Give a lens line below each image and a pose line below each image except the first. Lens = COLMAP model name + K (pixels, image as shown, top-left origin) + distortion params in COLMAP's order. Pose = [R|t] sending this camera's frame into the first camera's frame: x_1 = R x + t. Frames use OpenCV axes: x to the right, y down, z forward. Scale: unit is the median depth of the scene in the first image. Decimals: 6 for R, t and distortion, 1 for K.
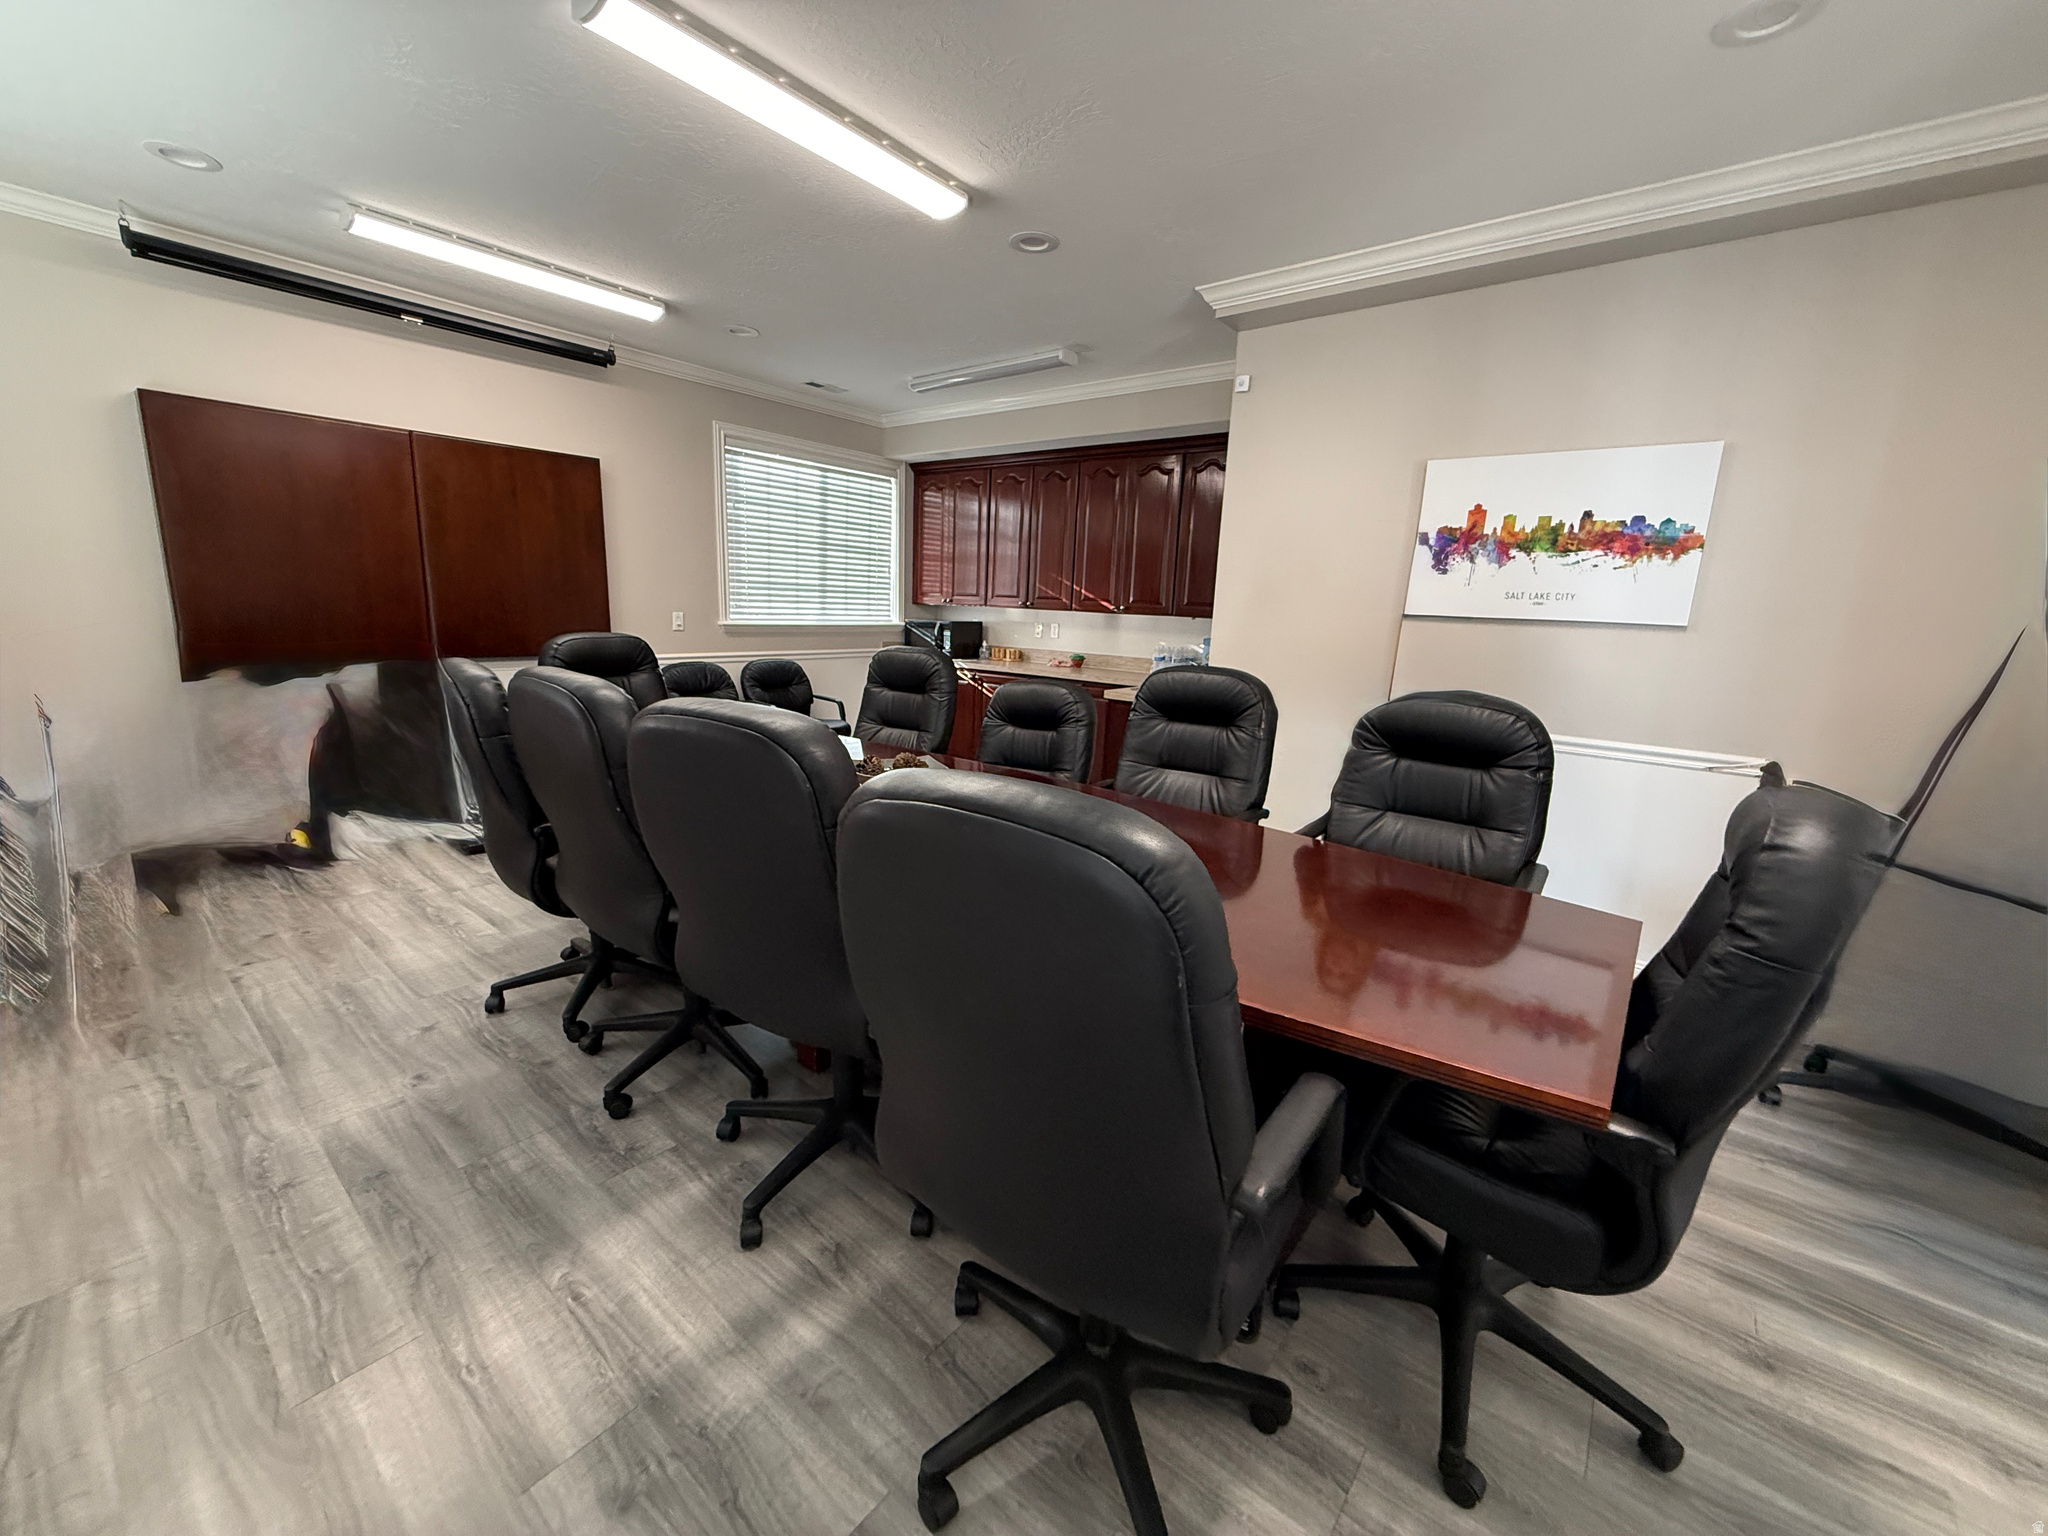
lens RADIAL K [[810.1, 0, 1015.0], [0, 810.1, 767.9], [0, 0, 1]] dist [-0.000384, 0.000529]
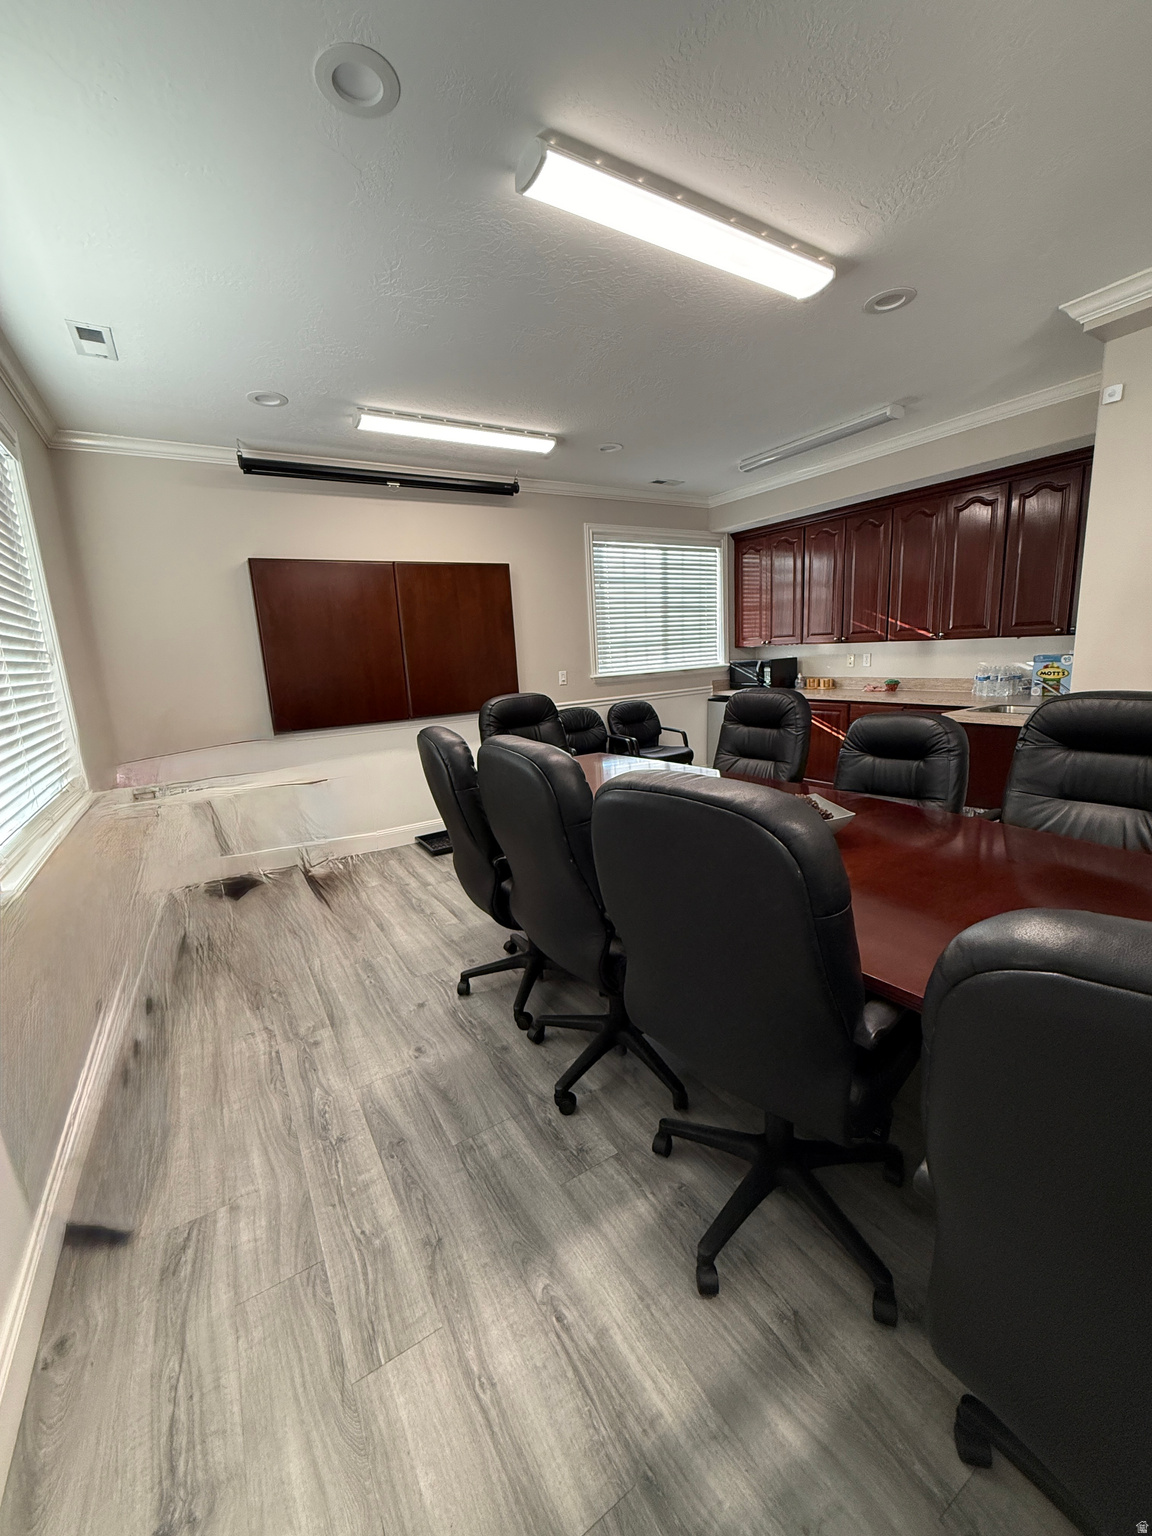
lens RADIAL K [[611.7, 0, 576.0], [0, 611.7, 768.0], [0, 0, 1]] dist [0.001099, -0.000249]
pose [[0.941398, -0.025469, -0.336335, -0.145307], [0.023491, 0.999675, -0.009948, -0.053567], [0.336479, 0.001464, 0.941690, 0.147525]]
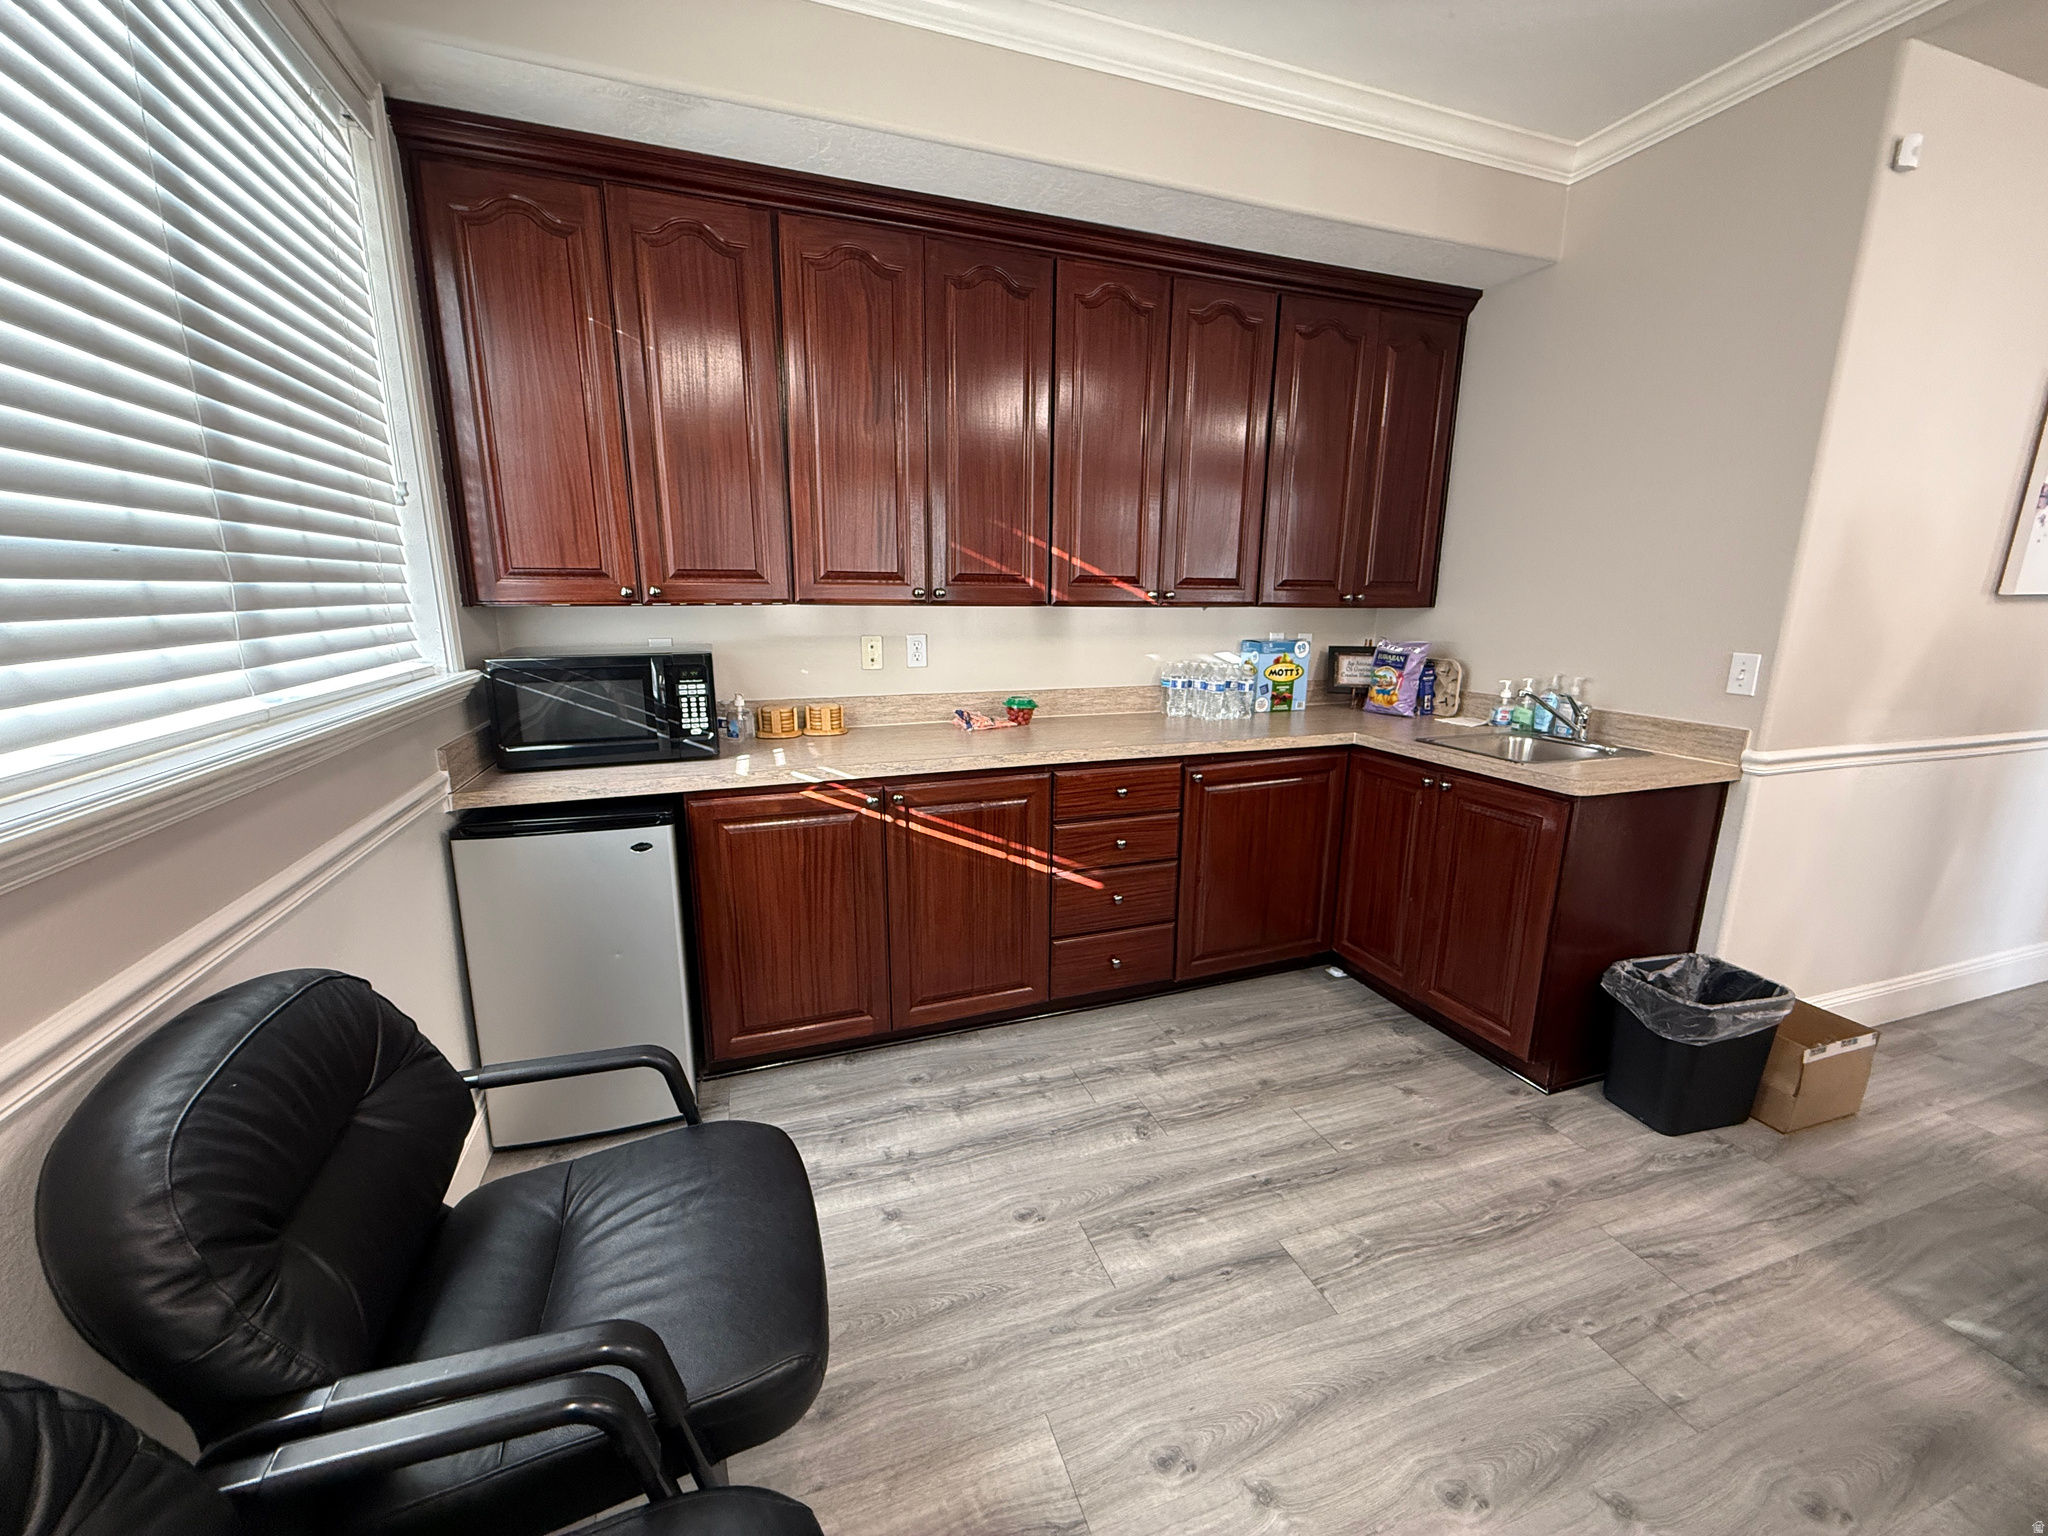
lens RADIAL K [[810.1, 0, 1015.0], [0, 810.1, 767.9], [0, 0, 1]] dist [-0.000384, 0.000529]
pose [[0.513123, -0.220547, 0.829496, -0.885541], [0.183548, 0.972263, 0.144964, -0.465131], [-0.838460, 0.077868, 0.539371, 2.069614]]
